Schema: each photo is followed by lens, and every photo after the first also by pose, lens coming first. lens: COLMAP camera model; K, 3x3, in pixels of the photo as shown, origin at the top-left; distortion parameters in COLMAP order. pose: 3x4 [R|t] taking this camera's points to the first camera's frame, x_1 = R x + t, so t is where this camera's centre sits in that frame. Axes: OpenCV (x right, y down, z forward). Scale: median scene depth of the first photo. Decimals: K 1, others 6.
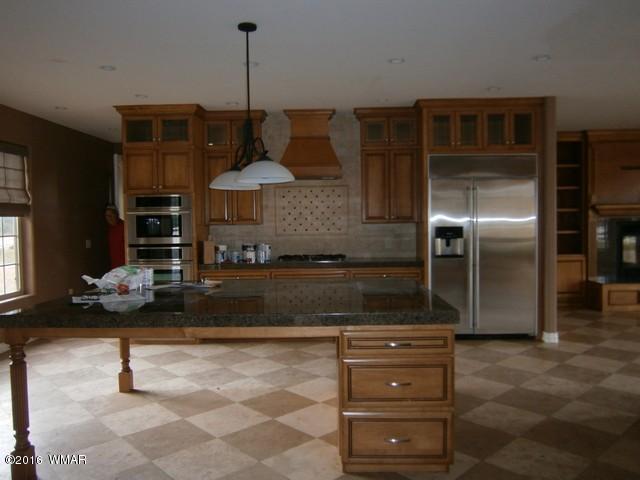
lens RADIAL K [[502.5, 0, 322.8], [0, 502.5, 241.3], [0, 0, 1]] dist [-0.045853, 0.020257]
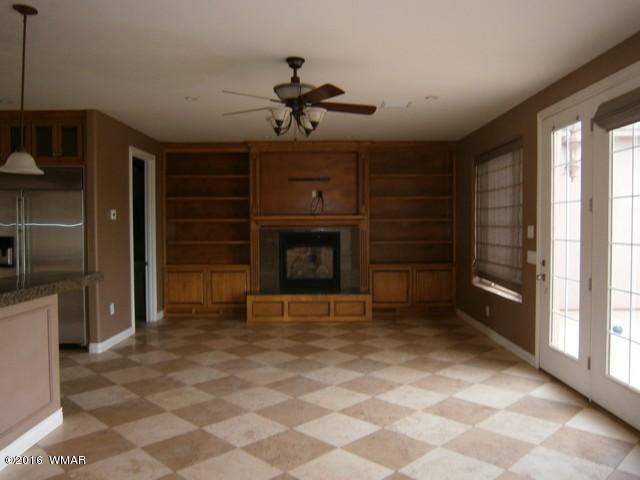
lens RADIAL K [[502.5, 0, 321.3], [0, 502.5, 236.5], [0, 0, 1]] dist [-0.045853, 0.020257]
pose [[0.999536, 0.008604, 0.029223, 0.873046], [-0.007905, 0.999681, -0.023967, -0.010579], [-0.029420, 0.023725, 0.999286, -0.021456]]
